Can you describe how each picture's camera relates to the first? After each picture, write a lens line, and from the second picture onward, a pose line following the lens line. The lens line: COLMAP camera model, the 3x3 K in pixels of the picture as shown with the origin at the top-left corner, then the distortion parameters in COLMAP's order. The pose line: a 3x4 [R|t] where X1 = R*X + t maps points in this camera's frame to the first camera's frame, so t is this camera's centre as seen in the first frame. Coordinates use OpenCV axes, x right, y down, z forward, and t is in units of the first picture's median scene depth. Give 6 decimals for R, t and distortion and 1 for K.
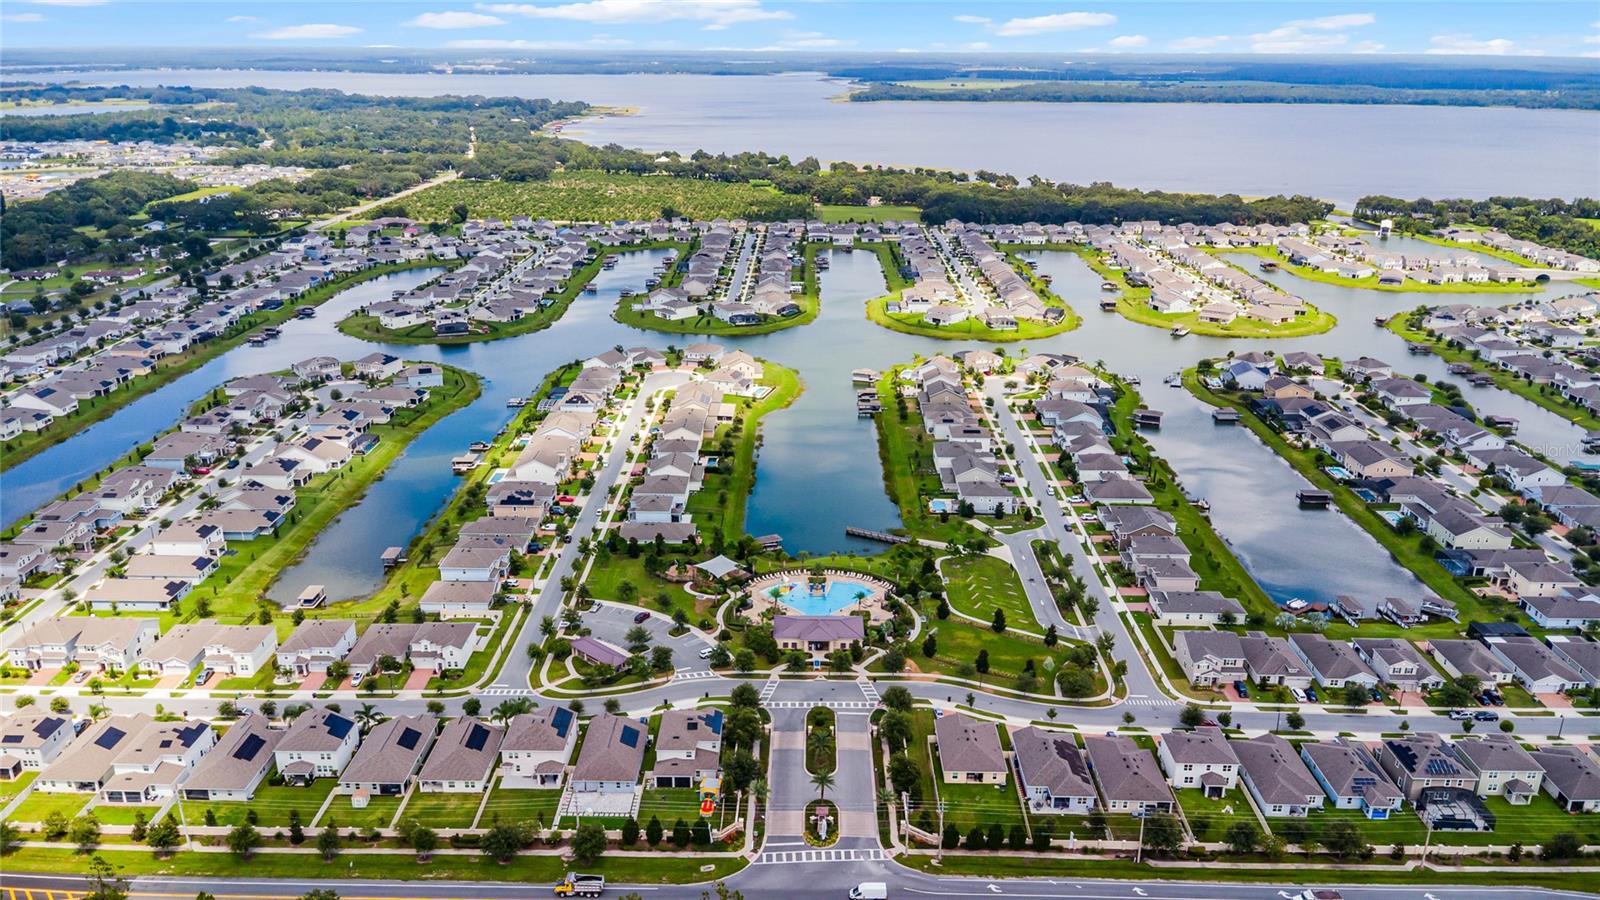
lens RADIAL K [[1166.3, 0, 796.1], [0, 1166.3, 419.4], [0, 0, 1]] dist [0.047876, -0.059531]
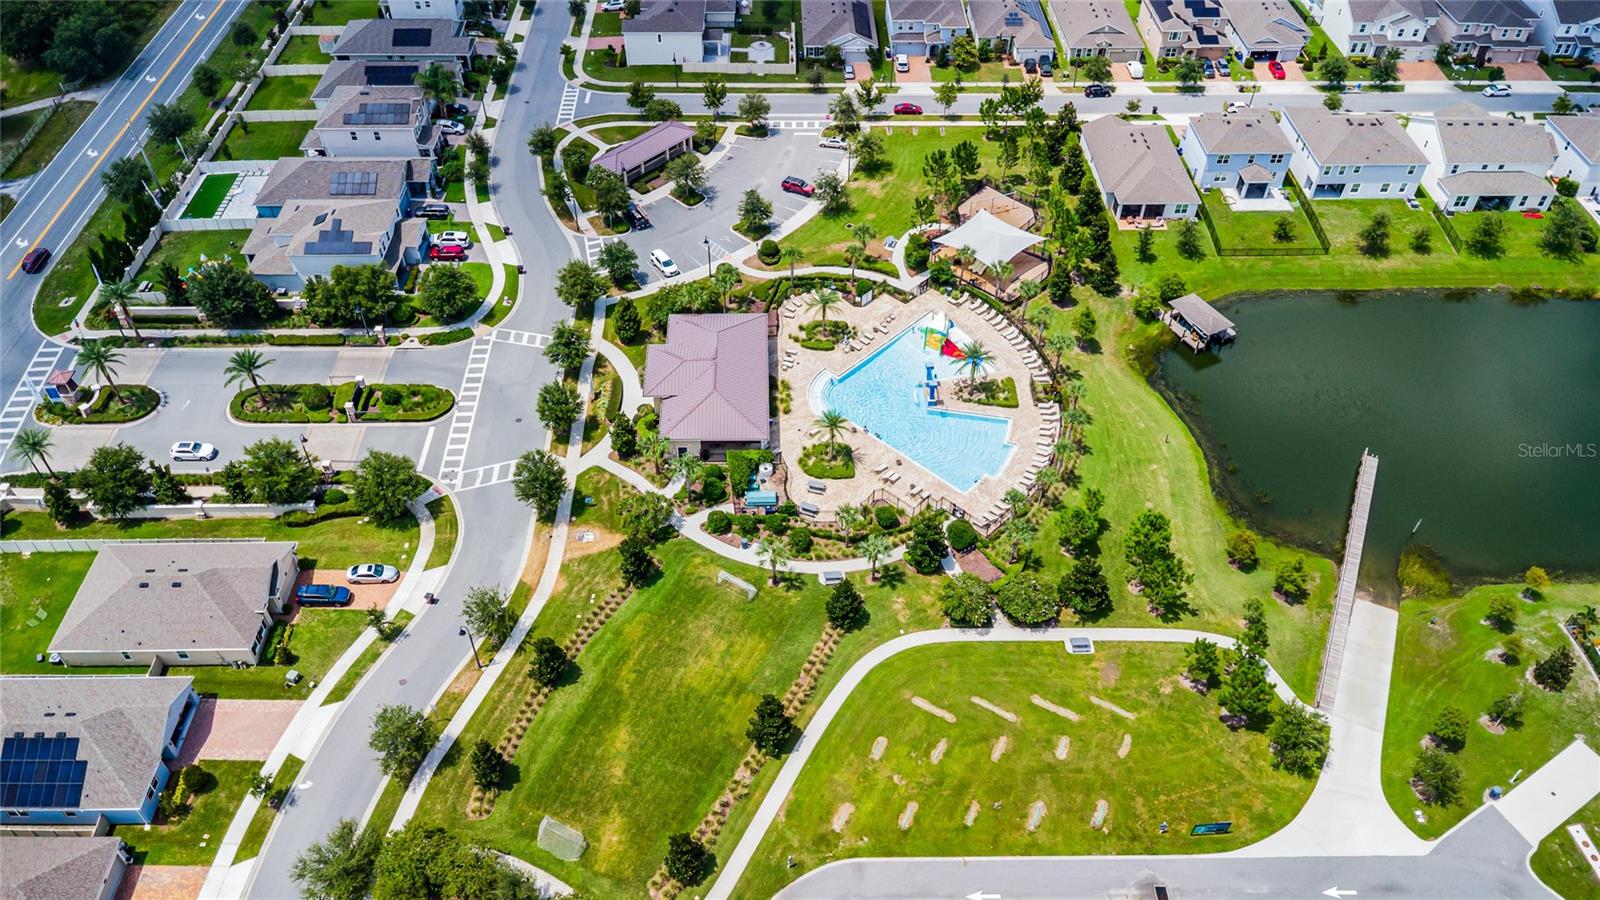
lens RADIAL K [[1155.1, 0, 795.6], [0, 1155.1, 451.0], [0, 0, 1]] dist [0.053061, -0.073933]
pose [[0.036896, 0.694259, -0.718779, 0.224637], [-0.317351, 0.690177, 0.650342, -0.066073], [0.947590, 0.204111, 0.245788, 0.560509]]
